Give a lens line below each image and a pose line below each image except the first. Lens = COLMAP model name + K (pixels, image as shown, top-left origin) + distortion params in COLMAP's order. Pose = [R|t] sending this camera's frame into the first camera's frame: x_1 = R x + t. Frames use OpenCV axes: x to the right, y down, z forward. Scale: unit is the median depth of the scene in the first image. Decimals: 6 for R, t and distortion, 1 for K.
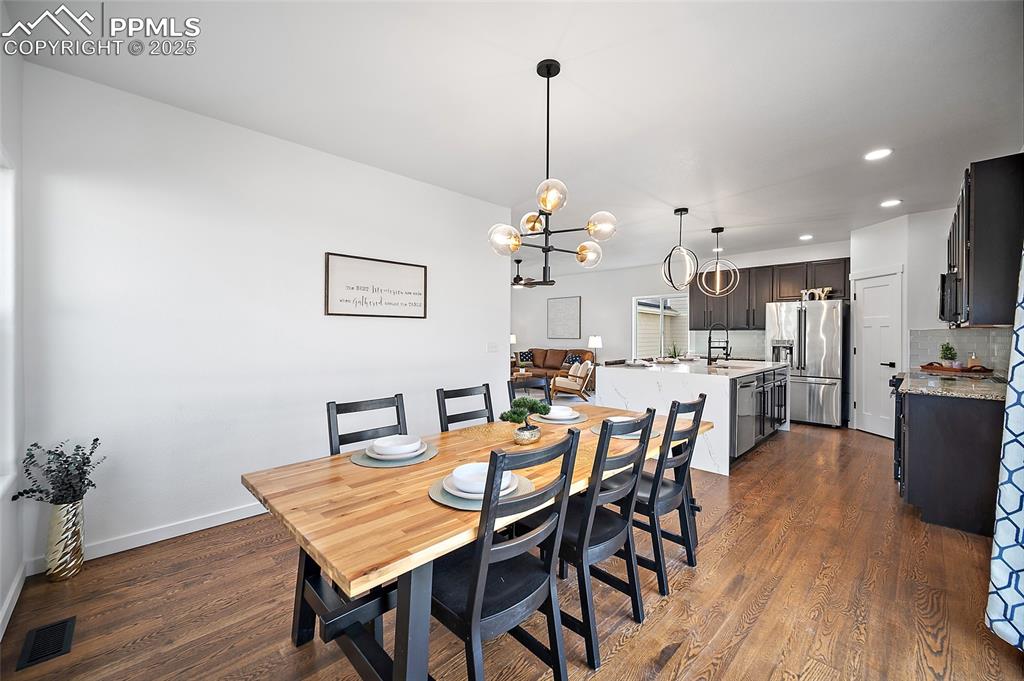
lens RADIAL K [[407.8, 0, 506.7], [0, 407.8, 335.4], [0, 0, 1]] dist [-0.002060, -0.000154]
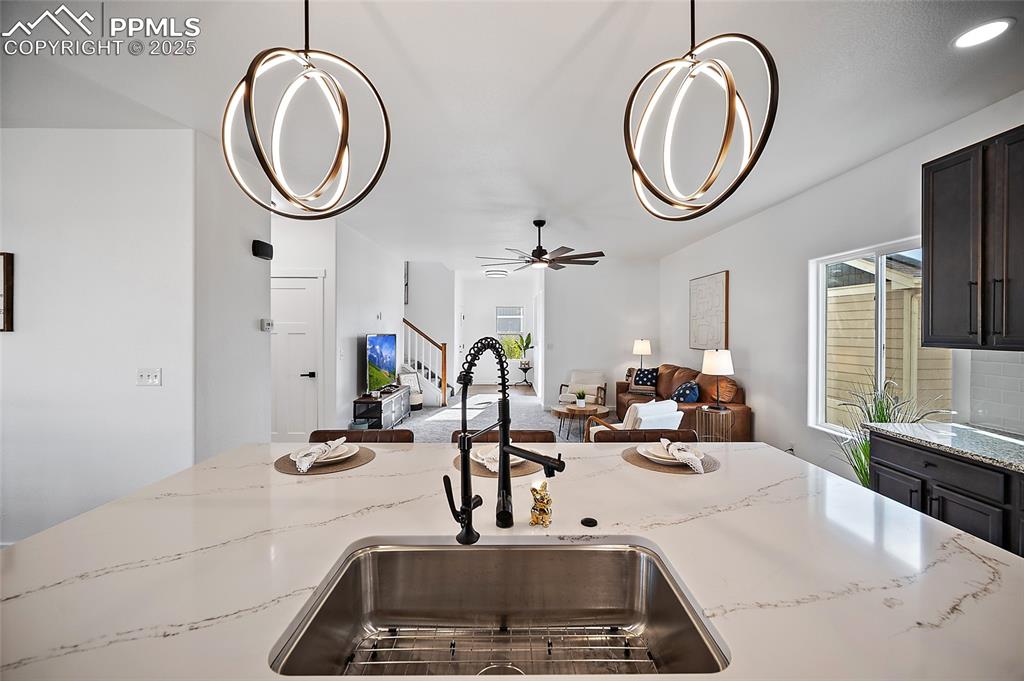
lens RADIAL K [[407.8, 0, 509.7], [0, 407.8, 334.4], [0, 0, 1]] dist [-0.002060, -0.000154]
pose [[0.724081, 0.007406, -0.689675, 0.550407], [-0.002865, 0.999966, 0.007729, -0.028648], [0.689709, -0.003620, 0.724078, 0.707007]]
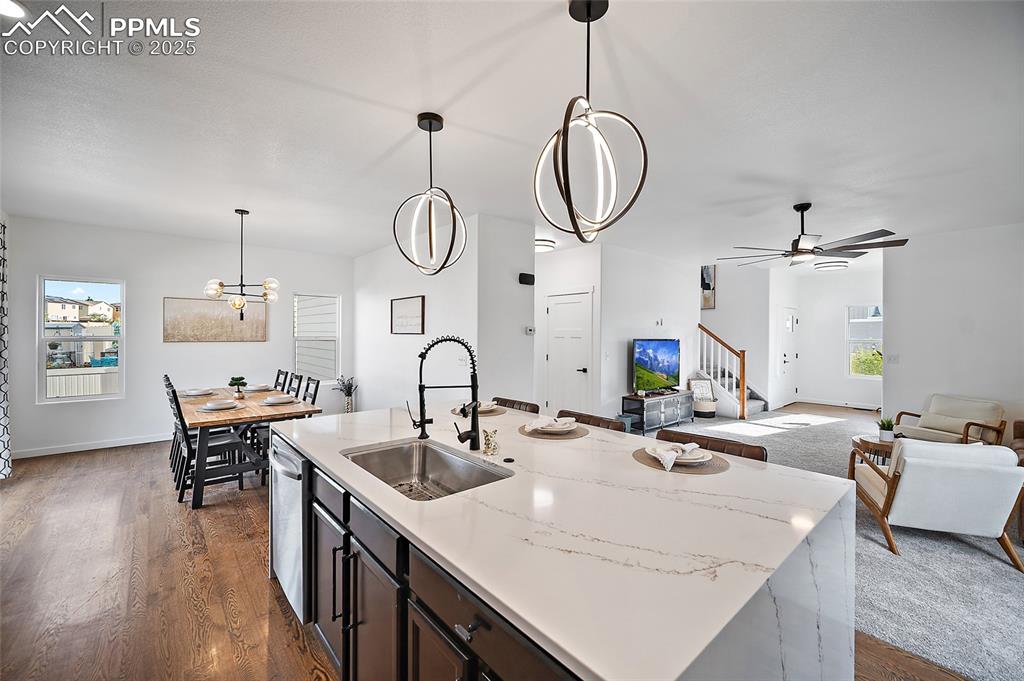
lens RADIAL K [[407.8, 0, 509.2], [0, 407.8, 336.1], [0, 0, 1]] dist [-0.002060, -0.000154]
pose [[-0.057122, 0.000067, -0.998367, 0.733263], [-0.009023, 0.999959, 0.000584, -0.026172], [0.998326, 0.009042, -0.057119, 0.888433]]
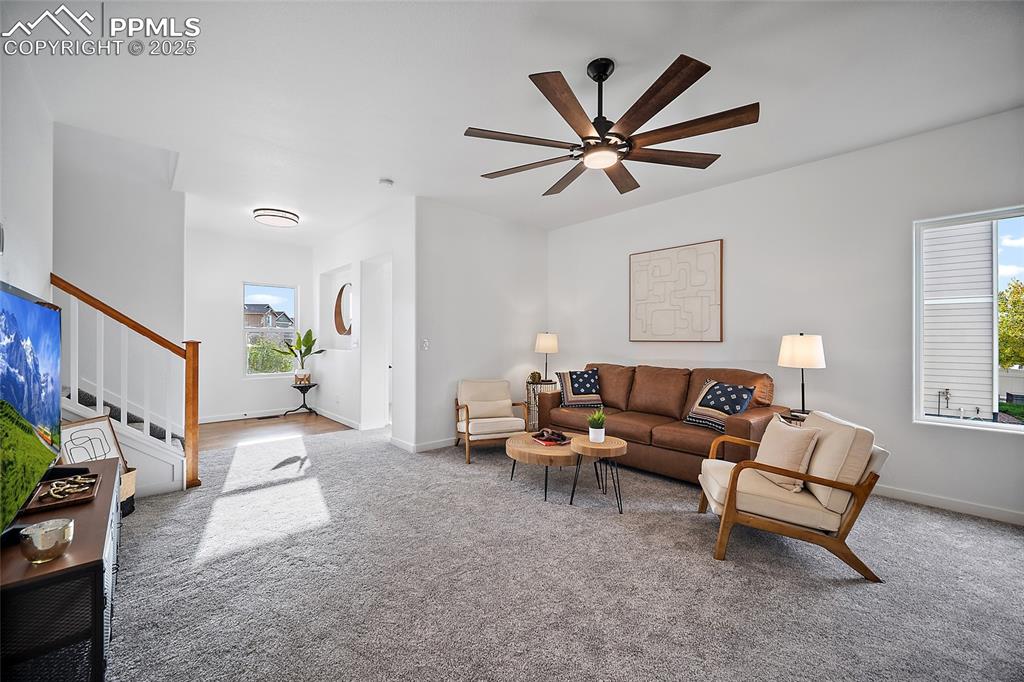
lens RADIAL K [[407.8, 0, 507.7], [0, 407.8, 339.0], [0, 0, 1]] dist [-0.002060, -0.000154]
pose [[0.999544, -0.004308, -0.029884, -0.038284], [0.004257, 0.999989, -0.001783, 0.008754], [0.029891, 0.001655, 0.999552, 0.946700]]
